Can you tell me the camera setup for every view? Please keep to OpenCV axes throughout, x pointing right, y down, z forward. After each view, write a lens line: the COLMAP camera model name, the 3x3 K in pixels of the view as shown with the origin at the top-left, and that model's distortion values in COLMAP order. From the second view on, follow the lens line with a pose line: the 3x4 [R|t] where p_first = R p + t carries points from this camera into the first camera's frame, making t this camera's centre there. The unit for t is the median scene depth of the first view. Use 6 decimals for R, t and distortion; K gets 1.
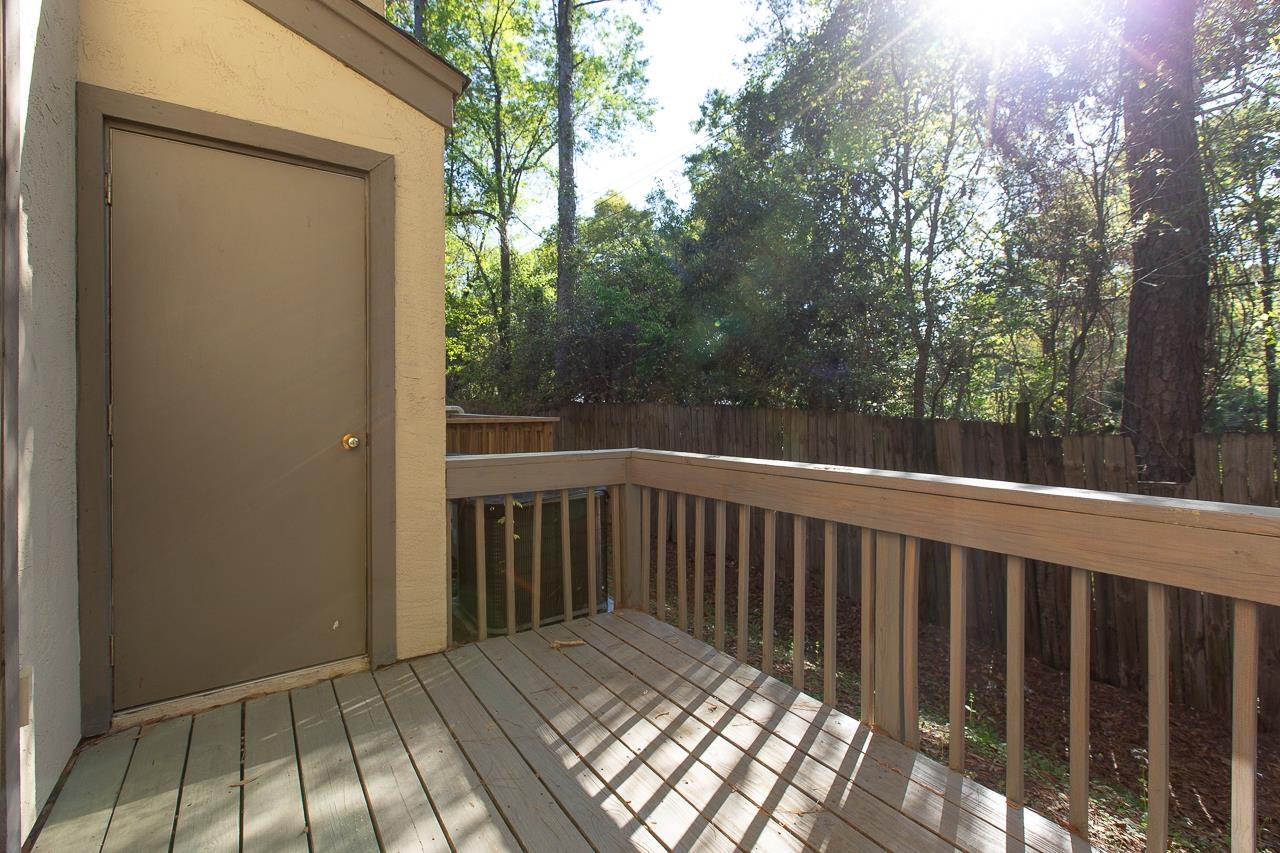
lens RADIAL K [[575.8, 0, 622.0], [0, 575.8, 410.3], [0, 0, 1]] dist [0.002743, -0.002273]
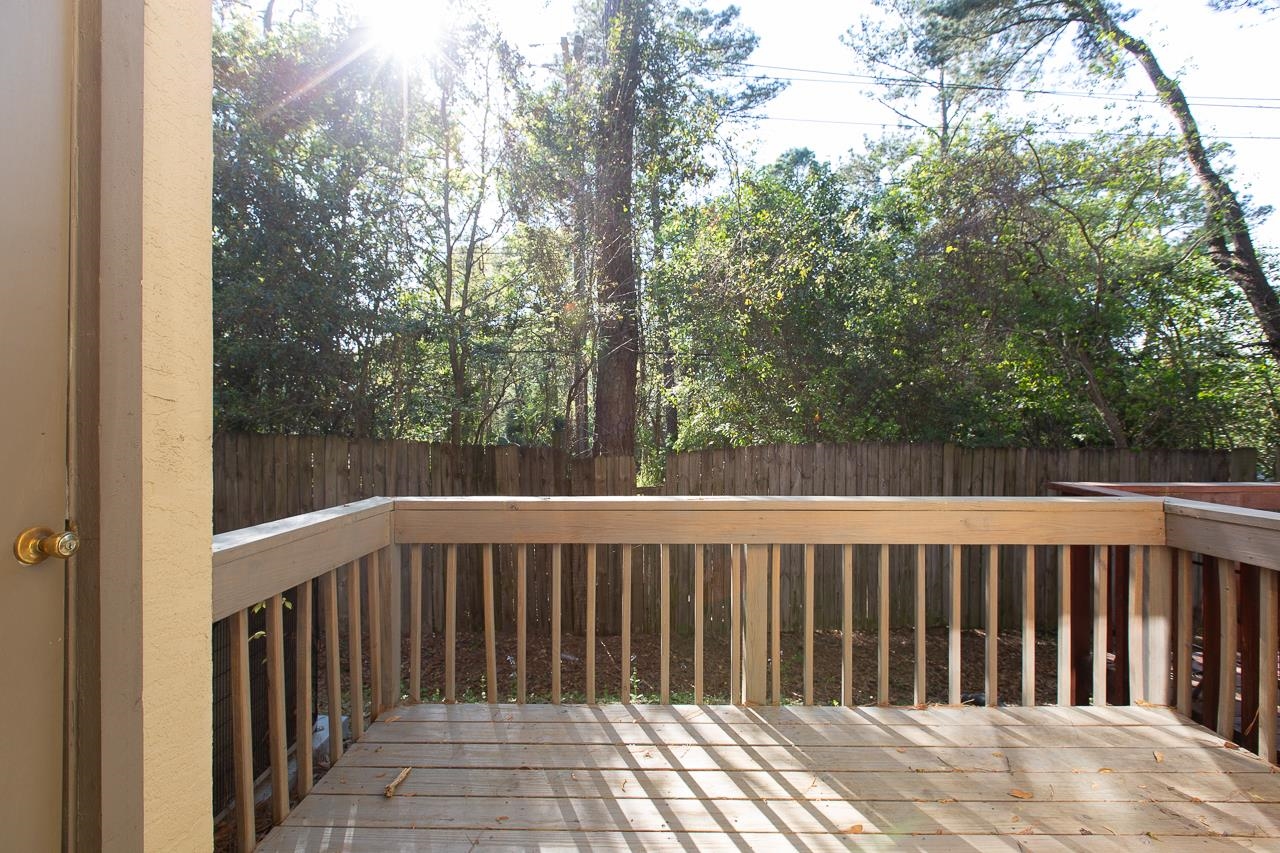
lens RADIAL K [[575.8, 0, 634.0], [0, 575.8, 430.3], [0, 0, 1]] dist [0.002743, -0.002273]
pose [[0.566969, -0.000315, 0.823739, -0.280970], [0.001941, 0.999998, -0.000954, -0.015752], [-0.823737, 0.002139, 0.566969, 0.191145]]
